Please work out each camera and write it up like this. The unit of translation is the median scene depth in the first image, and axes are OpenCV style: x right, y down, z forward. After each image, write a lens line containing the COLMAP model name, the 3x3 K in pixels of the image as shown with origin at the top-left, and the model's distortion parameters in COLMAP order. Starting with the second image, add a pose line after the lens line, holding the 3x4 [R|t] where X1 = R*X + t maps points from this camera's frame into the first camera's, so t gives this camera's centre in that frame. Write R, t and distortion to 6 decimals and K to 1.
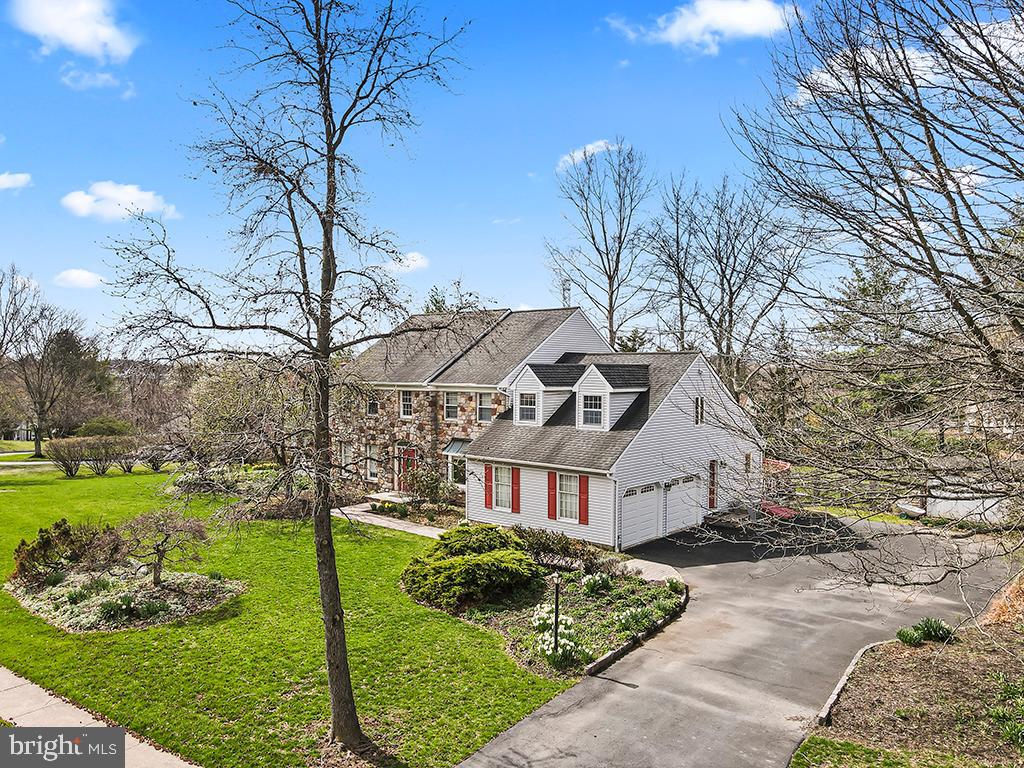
lens RADIAL K [[704.1, 0, 512.0], [0, 704.1, 384.0], [0, 0, 1]] dist [-0.030349, -0.000223]
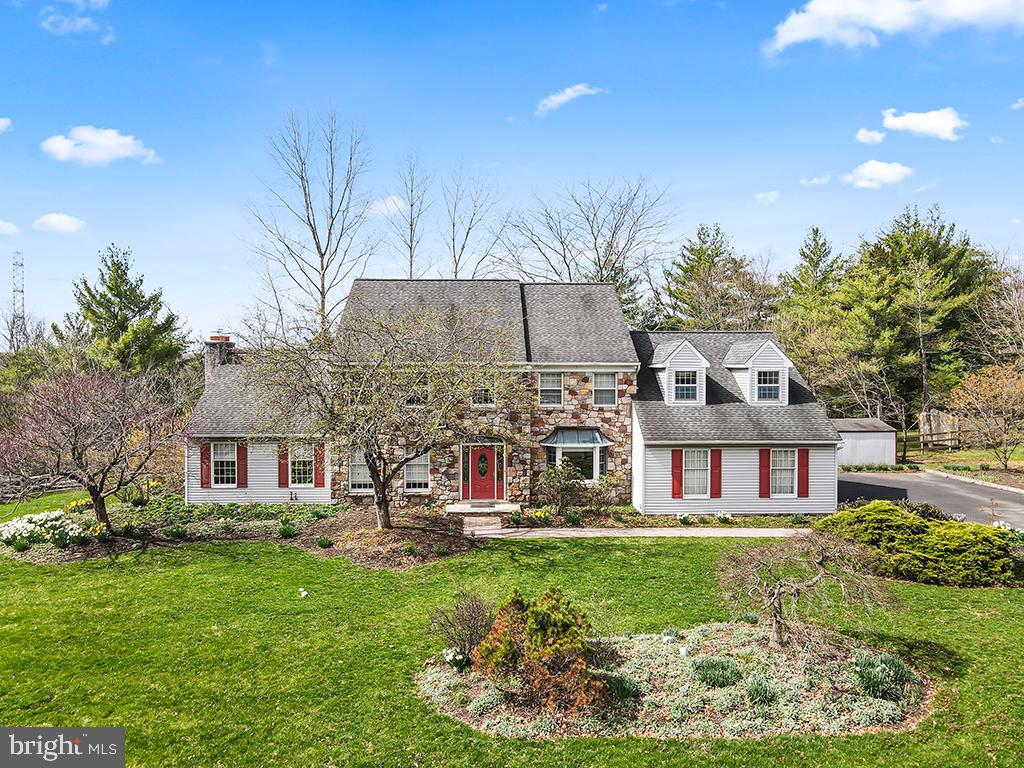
lens RADIAL K [[722.3, 0, 512.0], [0, 722.3, 384.0], [0, 0, 1]] dist [-0.000880, -0.001297]
pose [[0.765562, -0.017835, 0.643115, -0.687575], [0.015302, 0.999838, 0.009512, 0.016369], [-0.643180, 0.002559, 0.765710, 0.378599]]
